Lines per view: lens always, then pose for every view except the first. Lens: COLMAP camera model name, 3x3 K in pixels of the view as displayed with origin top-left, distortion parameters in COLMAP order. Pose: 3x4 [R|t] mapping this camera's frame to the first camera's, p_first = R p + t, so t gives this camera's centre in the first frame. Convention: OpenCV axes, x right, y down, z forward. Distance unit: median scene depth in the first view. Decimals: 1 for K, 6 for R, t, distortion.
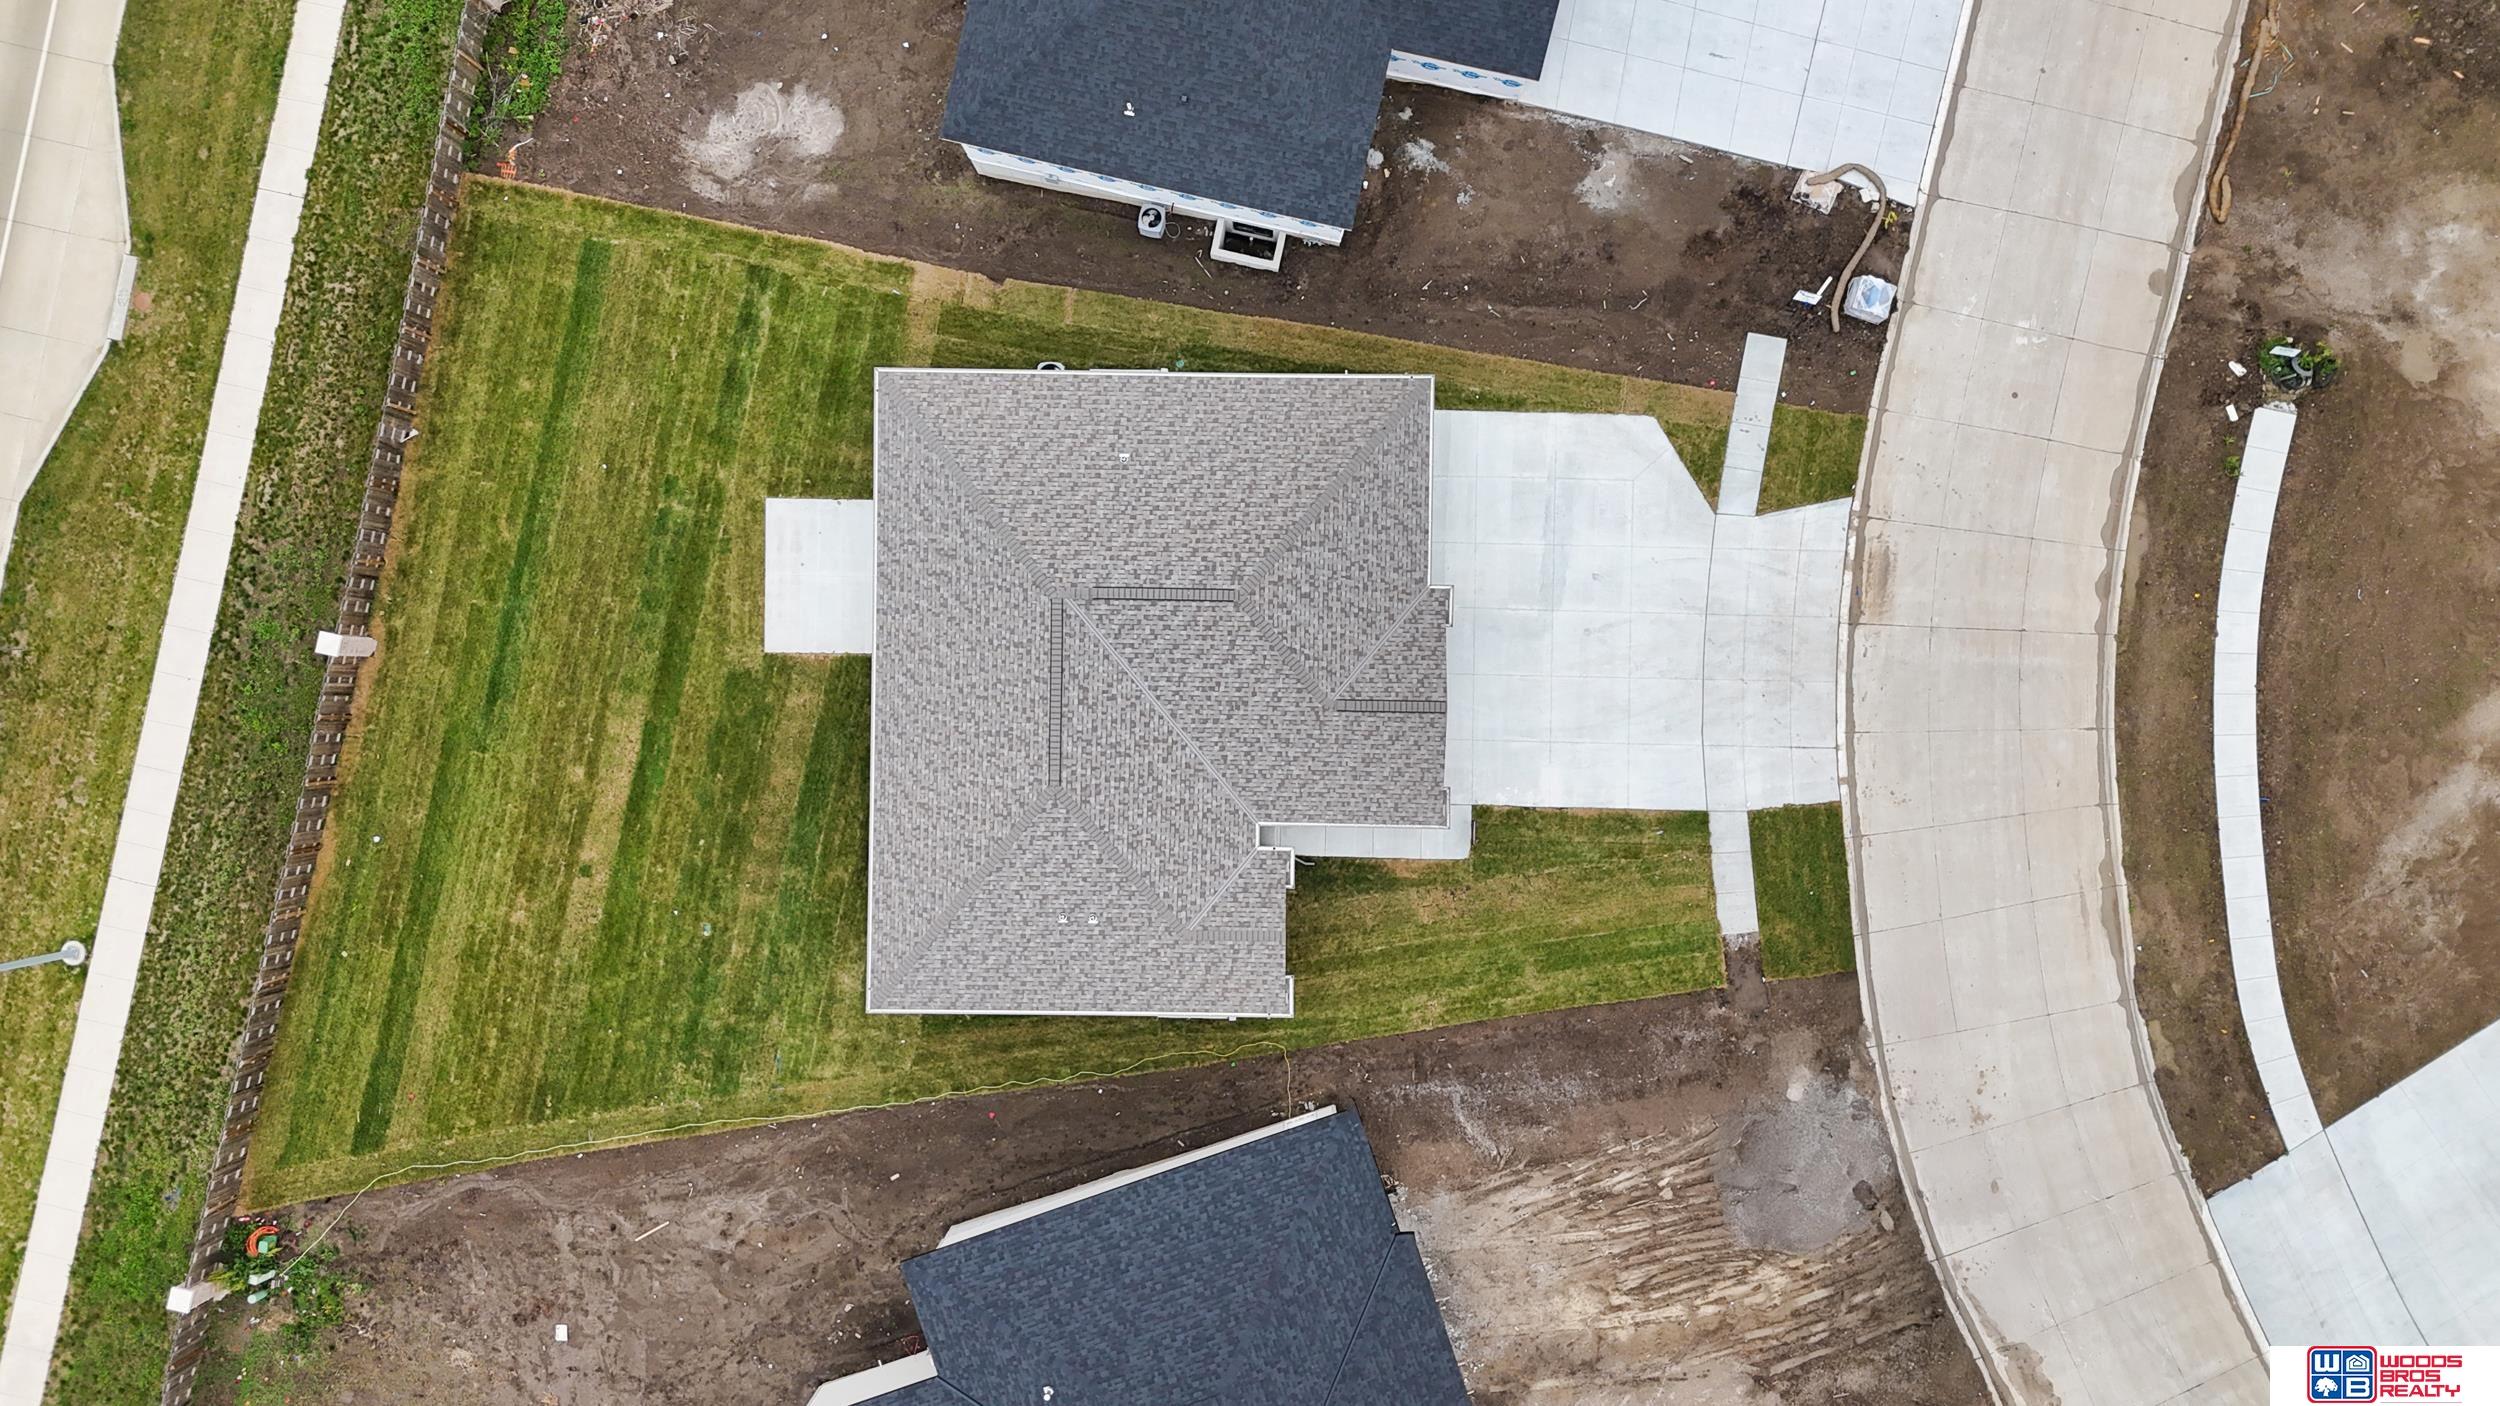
lens RADIAL K [[1883.2, 0, 1250.0], [0, 1883.2, 703.0], [0, 0, 1]] dist [0.001568, 0.001480]
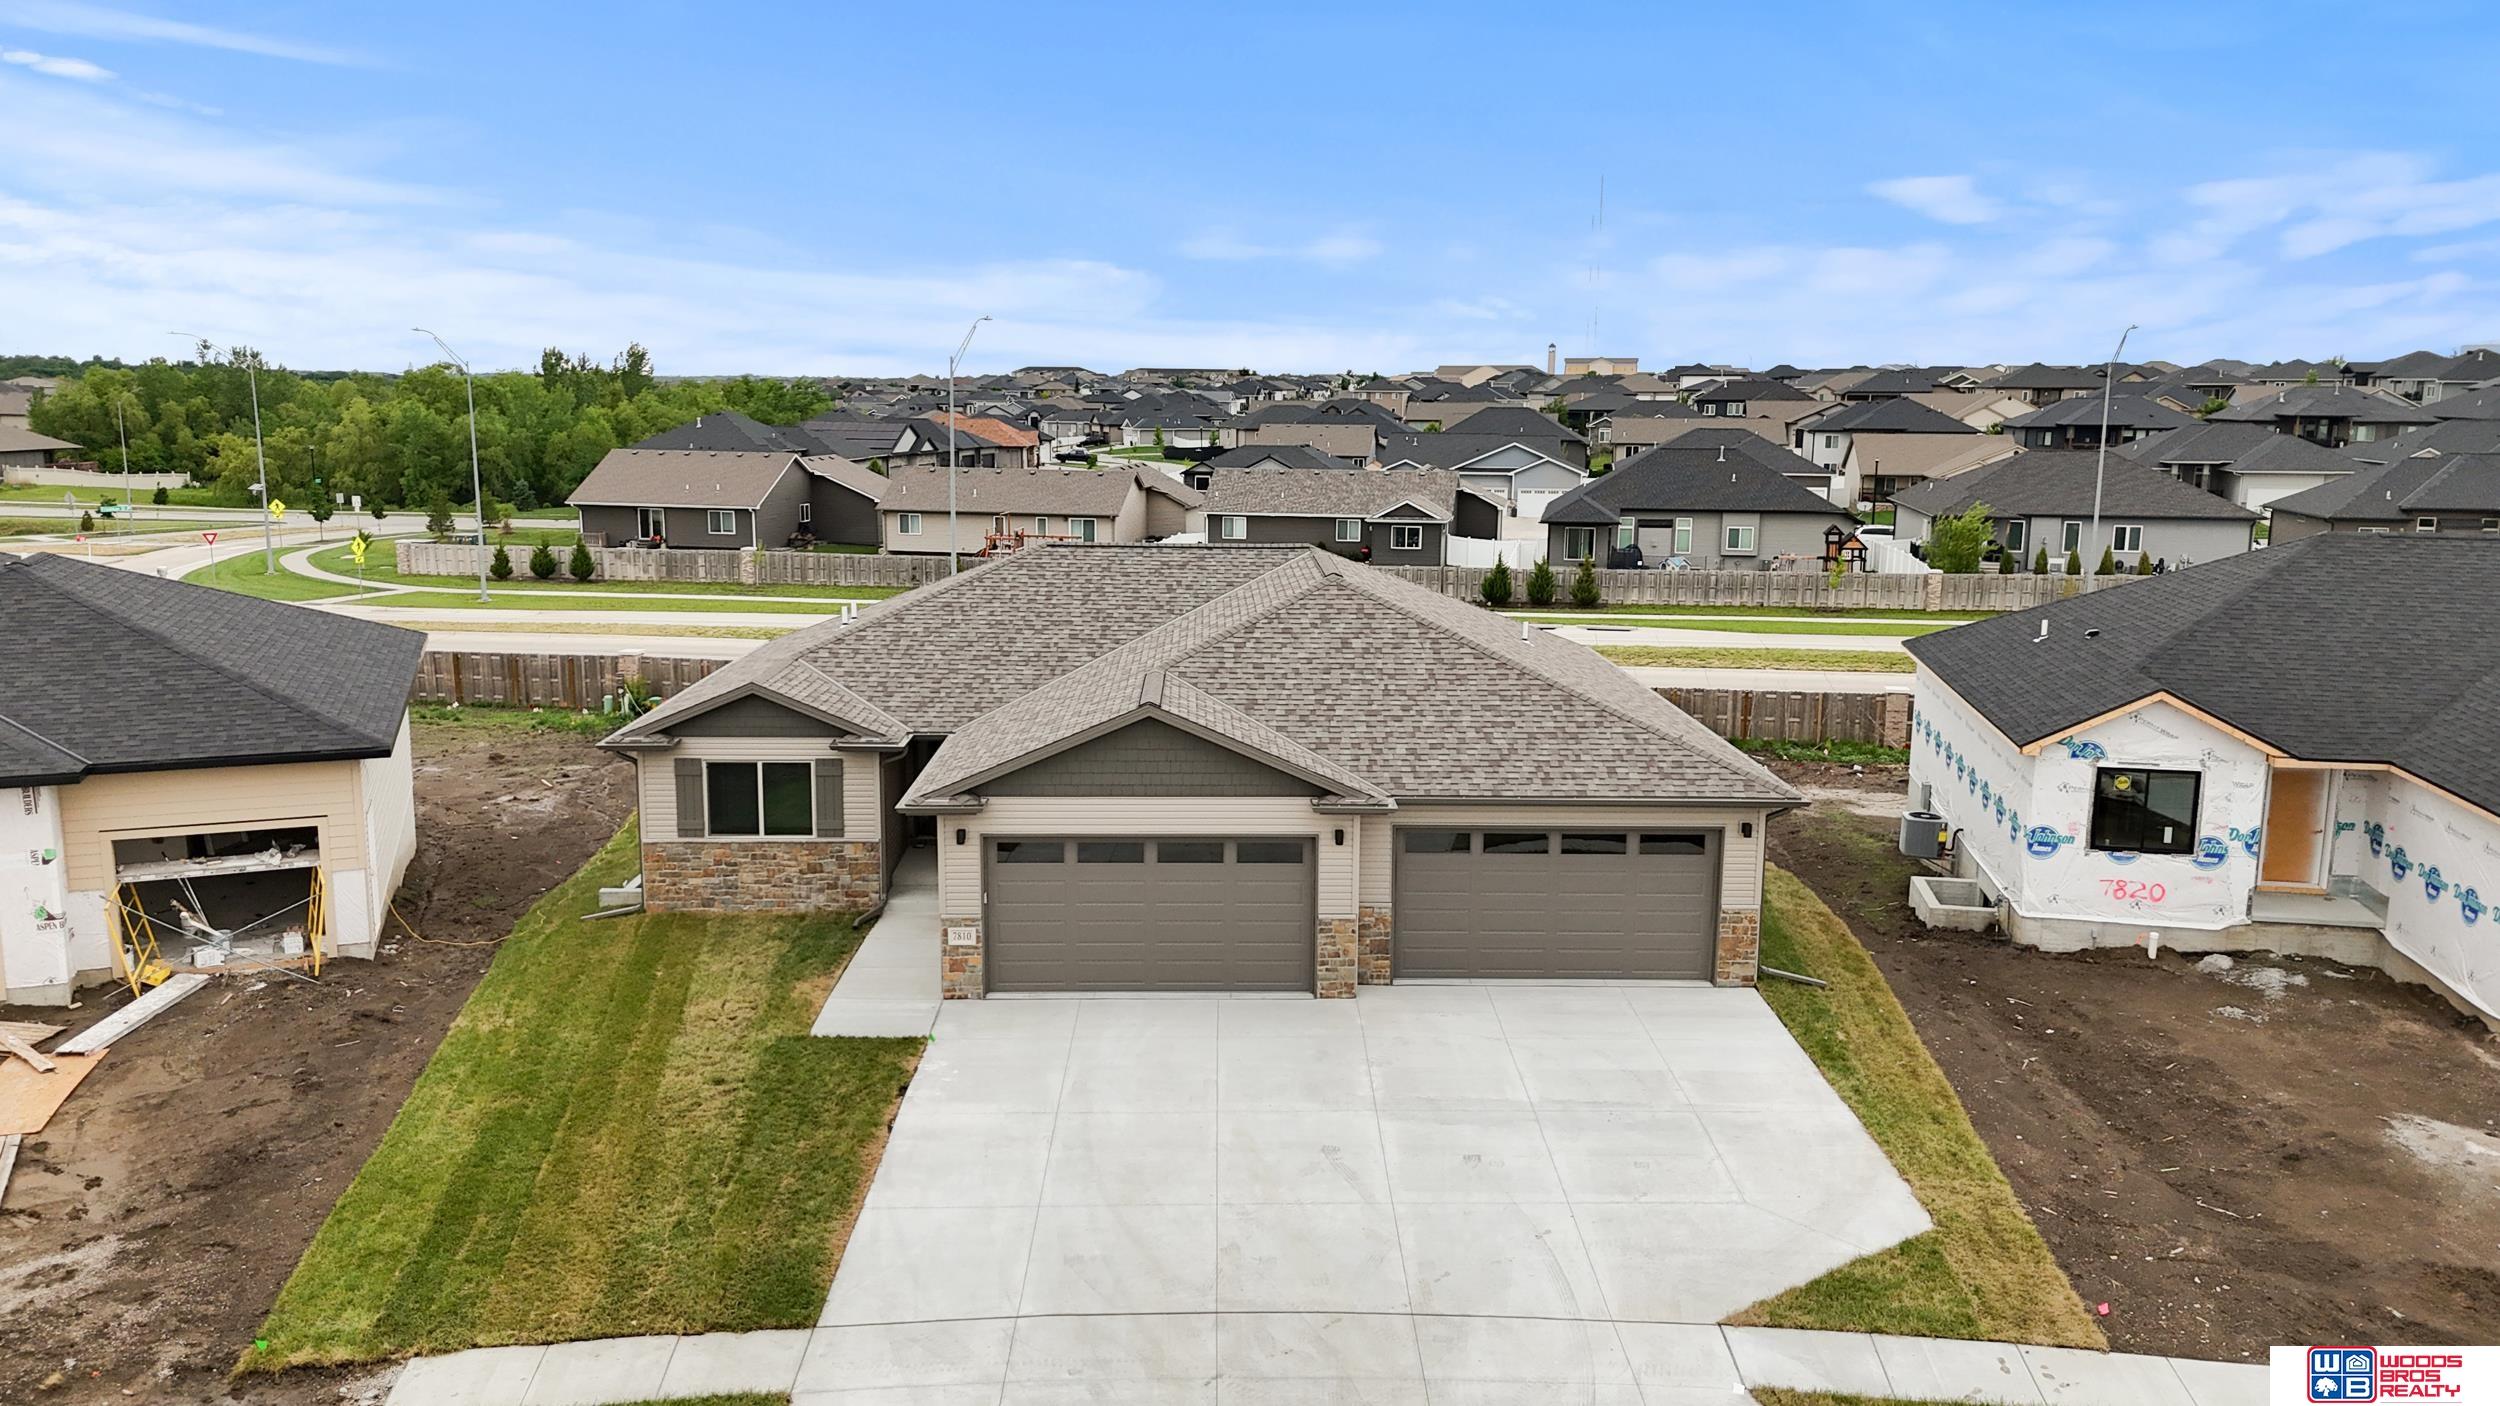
lens RADIAL K [[1883.2, 0, 1250.0], [0, 1883.2, 703.0], [0, 0, 1]] dist [0.001568, 0.001480]
pose [[0.033311, 0.187751, -0.981652, 0.549124], [-0.999429, 0.000648, -0.033790, -0.007609], [-0.005708, 0.982217, 0.187665, 0.835189]]
